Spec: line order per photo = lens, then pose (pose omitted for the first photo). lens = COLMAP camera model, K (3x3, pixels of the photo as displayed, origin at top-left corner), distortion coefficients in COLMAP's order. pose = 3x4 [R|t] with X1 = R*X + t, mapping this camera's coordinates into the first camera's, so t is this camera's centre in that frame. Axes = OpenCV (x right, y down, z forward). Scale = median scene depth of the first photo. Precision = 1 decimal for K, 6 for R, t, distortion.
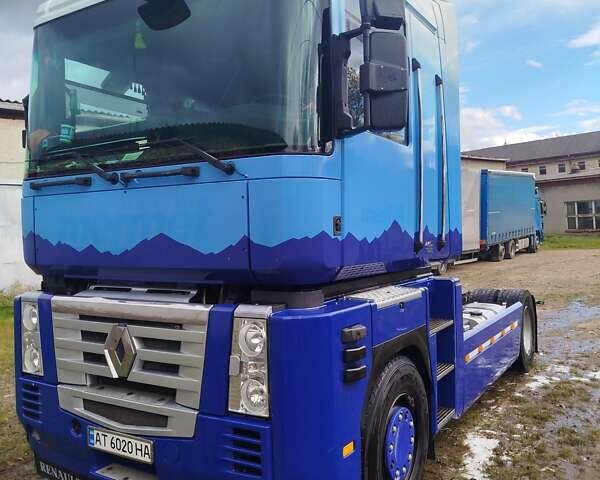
lens RADIAL K [[559.4, 0, 299.5], [0, 559.4, 237.4], [0, 0, 1]] dist [0.016345, 0.000000]
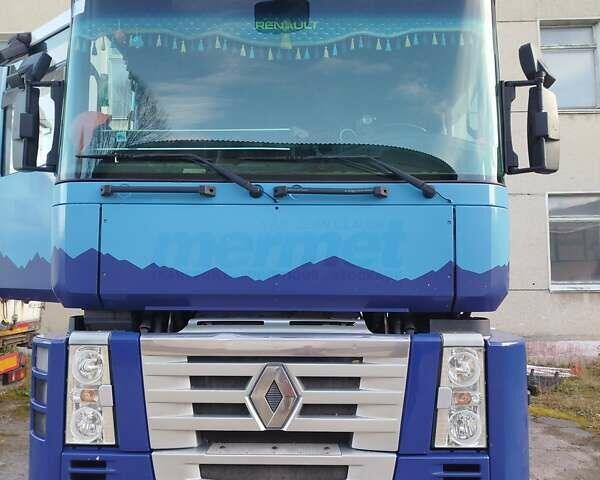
lens RADIAL K [[453.3, 0, 299.4], [0, 453.3, 243.8], [0, 0, 1]] dist [0.044361, -0.017609]
pose [[0.861849, 0.039326, 0.505638, -0.631115], [-0.016006, 0.998602, -0.050385, 0.008693], [-0.506912, 0.035331, 0.861273, 0.382029]]
